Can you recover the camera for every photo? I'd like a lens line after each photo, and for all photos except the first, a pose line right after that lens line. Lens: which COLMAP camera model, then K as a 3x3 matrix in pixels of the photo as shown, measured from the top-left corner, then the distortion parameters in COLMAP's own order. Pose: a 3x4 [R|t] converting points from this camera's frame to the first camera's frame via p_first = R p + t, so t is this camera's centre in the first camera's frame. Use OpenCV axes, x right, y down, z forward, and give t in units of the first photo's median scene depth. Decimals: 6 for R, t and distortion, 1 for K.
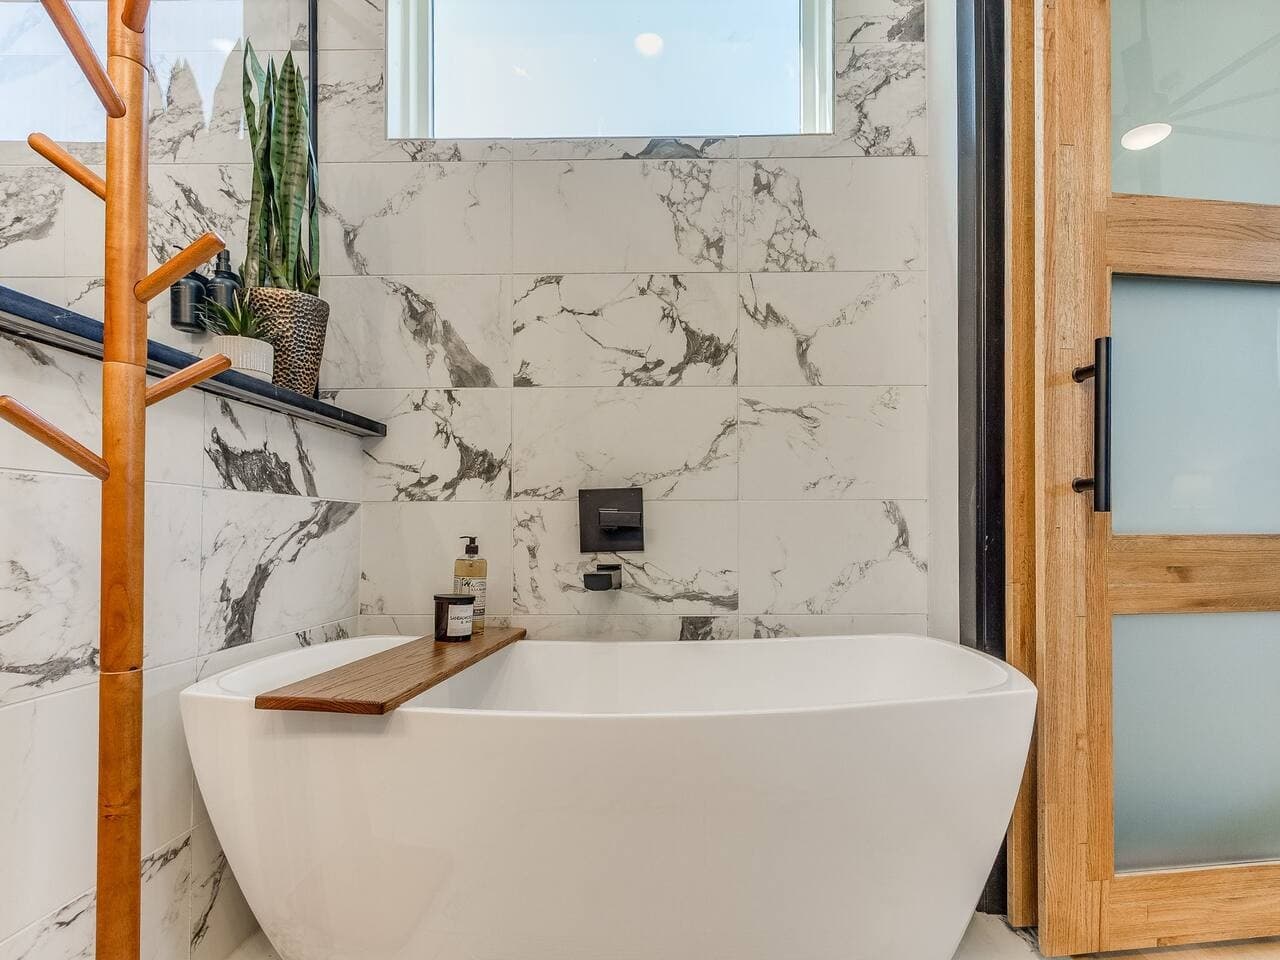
lens RADIAL K [[663.5, 0, 639.9], [0, 663.5, 507.7], [0, 0, 1]] dist [0.004154, 0.000092]
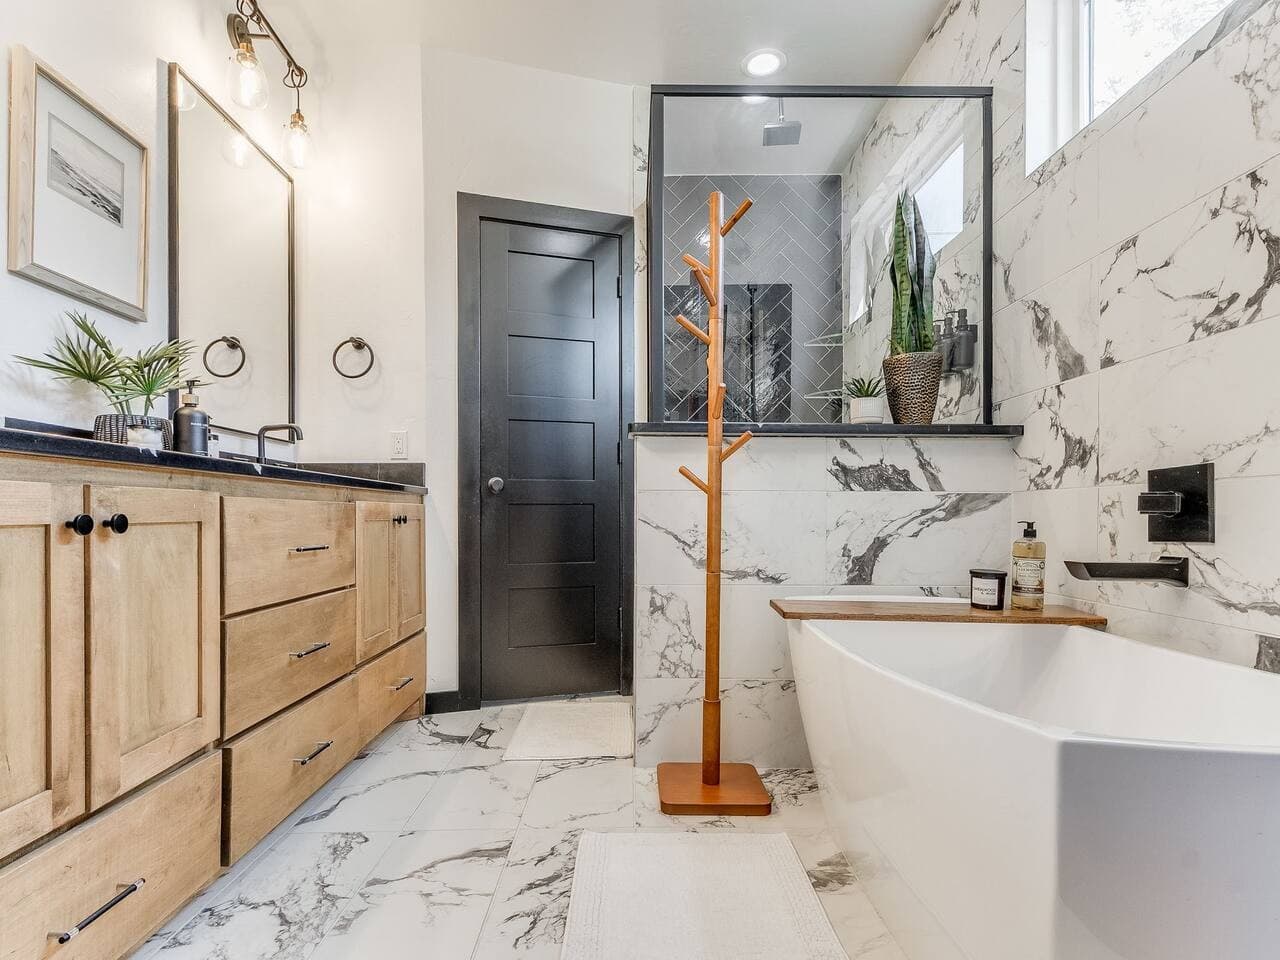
lens RADIAL K [[672.7, 0, 698.6], [0, 672.7, 483.9], [0, 0, 1]] dist [0.002475, -0.000672]
pose [[0.111443, -0.043463, -0.992820, 0.740748], [0.031731, 0.998689, -0.040158, 0.007730], [0.993264, -0.027028, 0.112676, 0.303210]]
